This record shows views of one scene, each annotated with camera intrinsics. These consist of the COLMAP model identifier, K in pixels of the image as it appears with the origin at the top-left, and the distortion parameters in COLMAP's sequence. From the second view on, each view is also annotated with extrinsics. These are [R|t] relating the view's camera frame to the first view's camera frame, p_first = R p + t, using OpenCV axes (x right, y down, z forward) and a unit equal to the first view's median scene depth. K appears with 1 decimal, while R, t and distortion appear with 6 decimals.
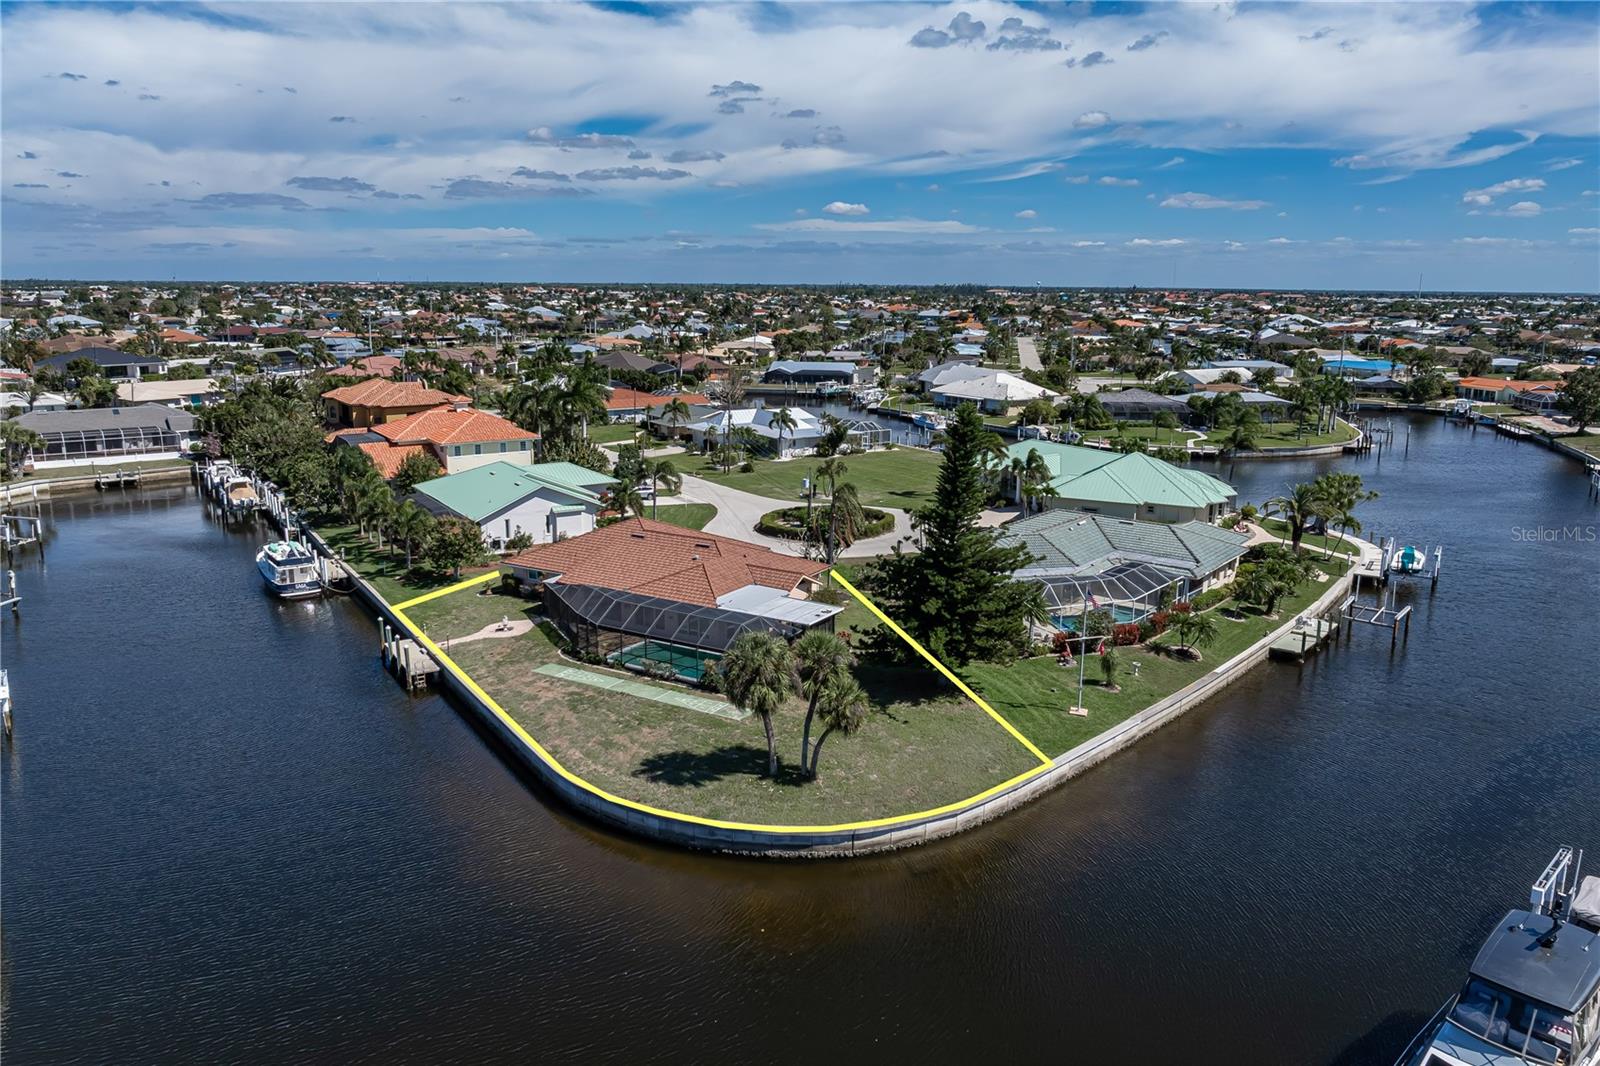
lens RADIAL K [[1107.7, 0, 806.2], [0, 1107.7, 530.0], [0, 0, 1]] dist [-0.031206, 0.007783]
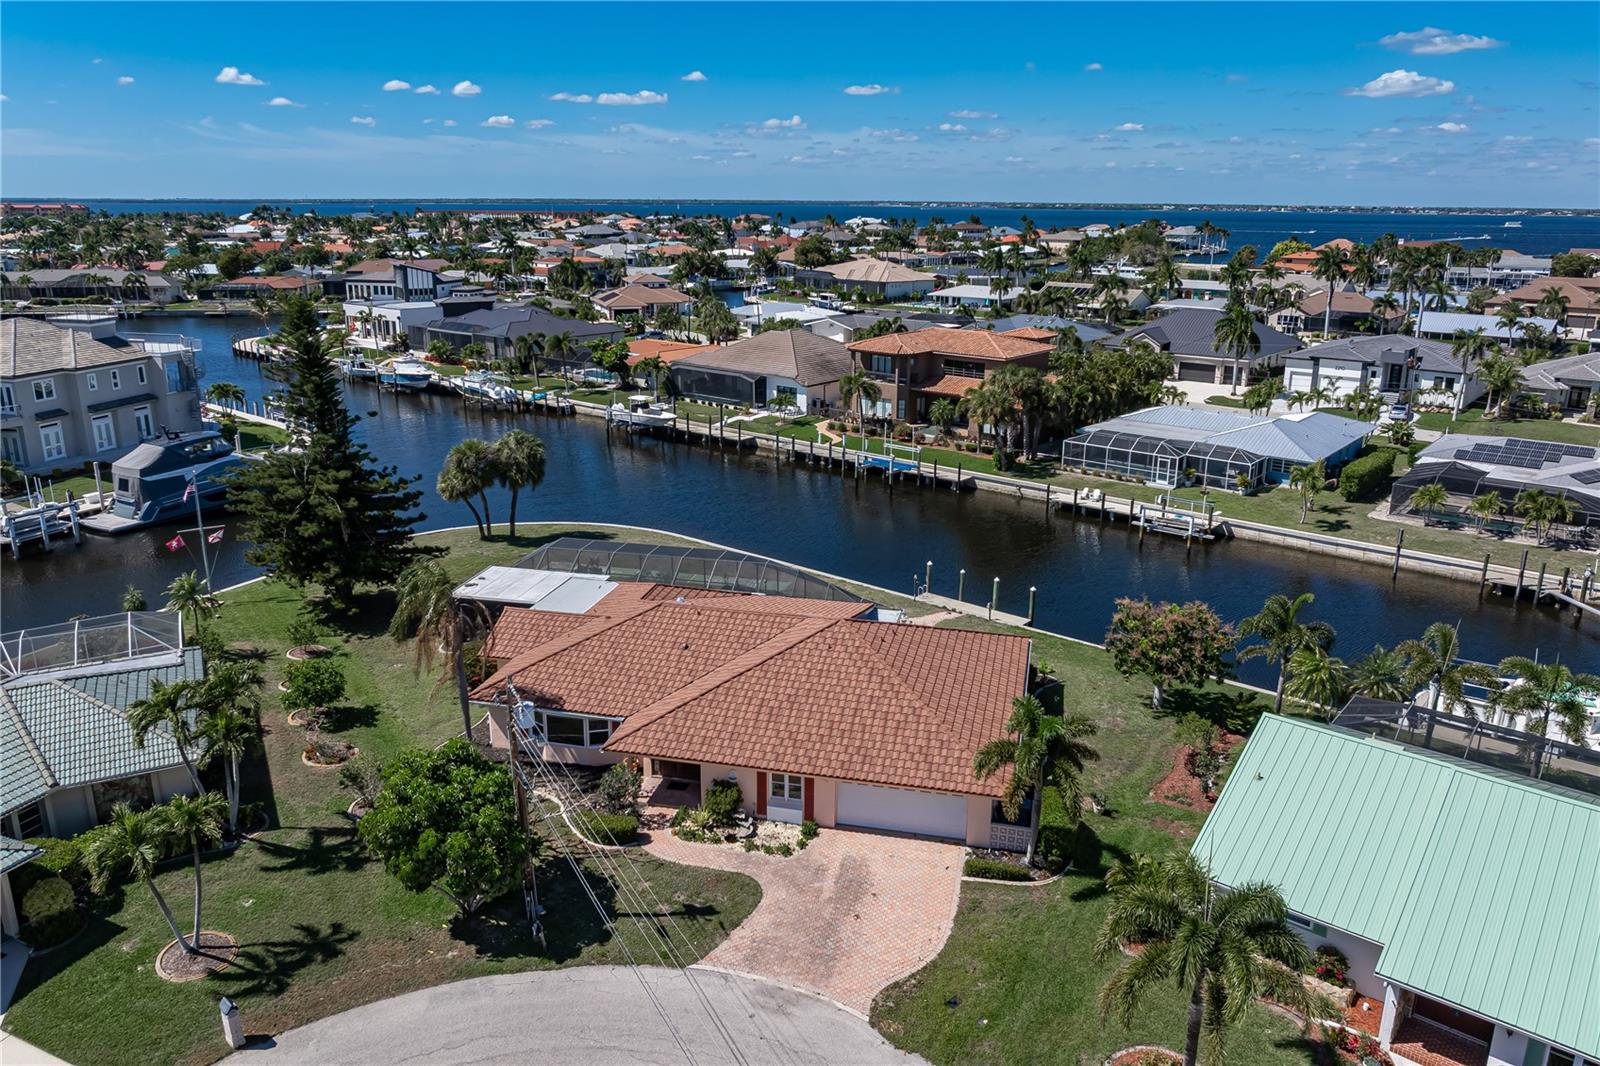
lens RADIAL K [[1123.6, 0, 808.2], [0, 1123.6, 521.7], [0, 0, 1]] dist [-0.030409, 0.012691]
pose [[-0.956299, 0.063212, -0.285477, 0.009472], [-0.079740, 0.882961, 0.462625, -0.326295], [0.281308, 0.465172, -0.839334, 1.583543]]
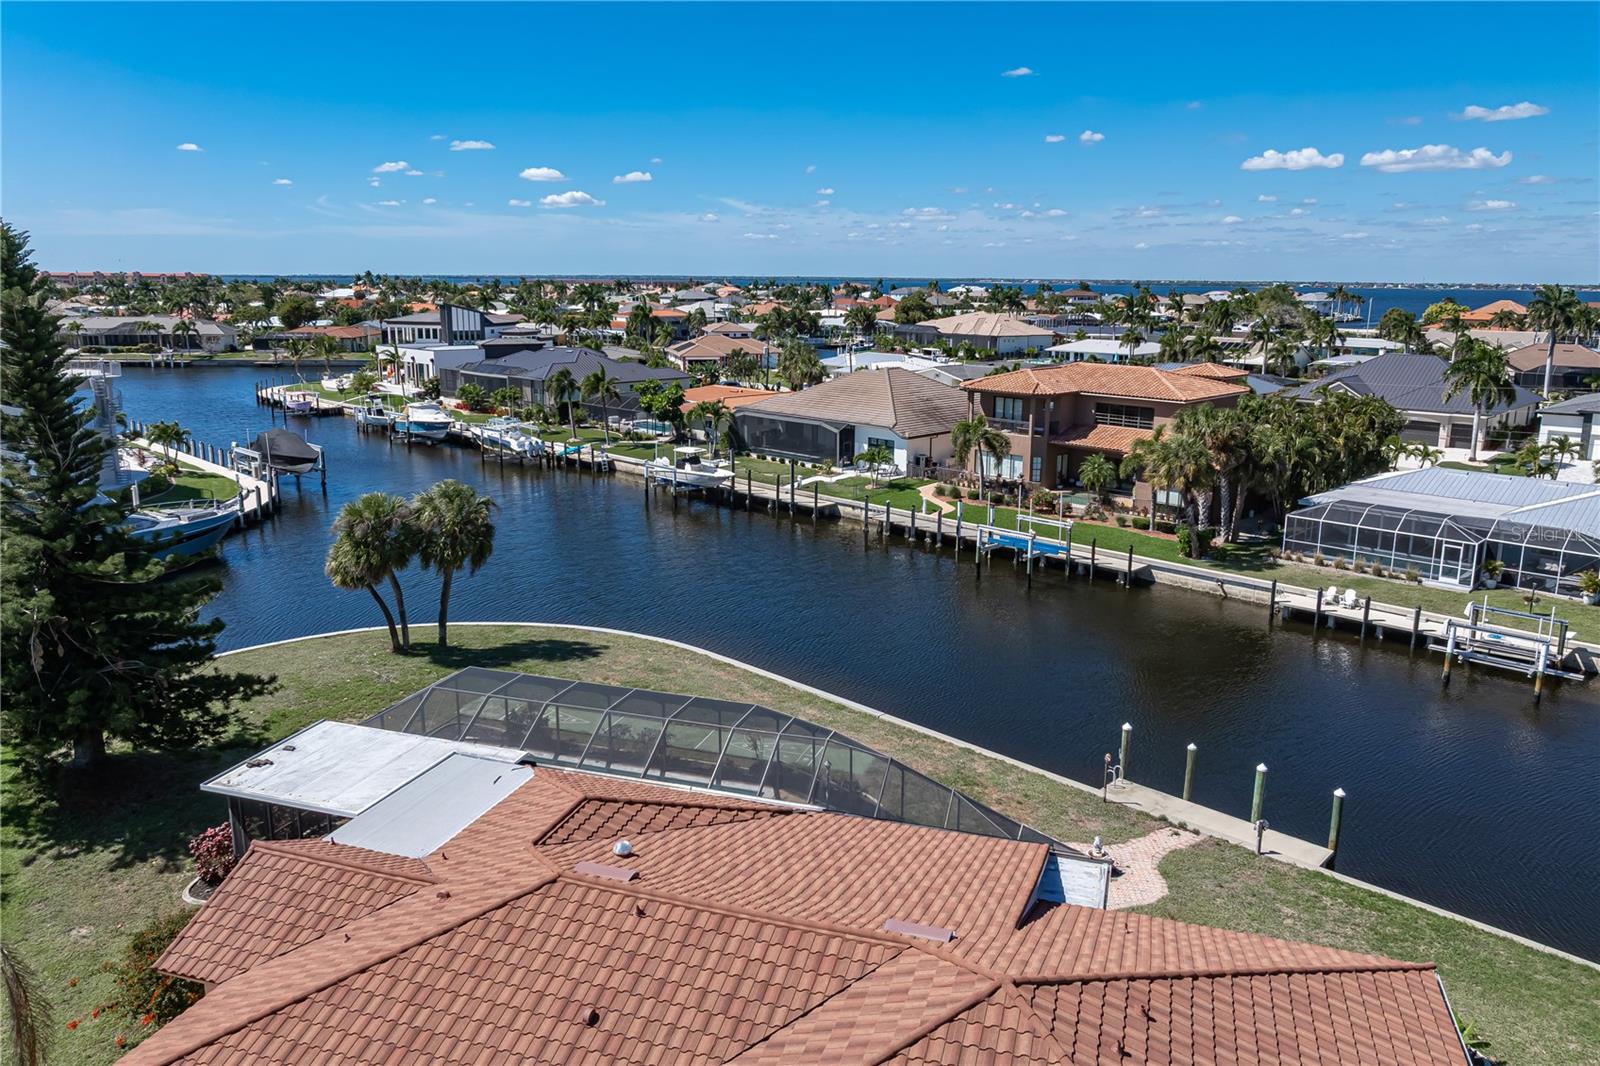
lens RADIAL K [[1123.6, 0, 808.2], [0, 1123.6, 521.7], [0, 0, 1]] dist [-0.030409, 0.012691]
pose [[-0.978186, 0.025467, -0.206164, -0.093480], [-0.062716, 0.909941, 0.409969, -0.174800], [0.198038, 0.413956, -0.888494, 1.264414]]
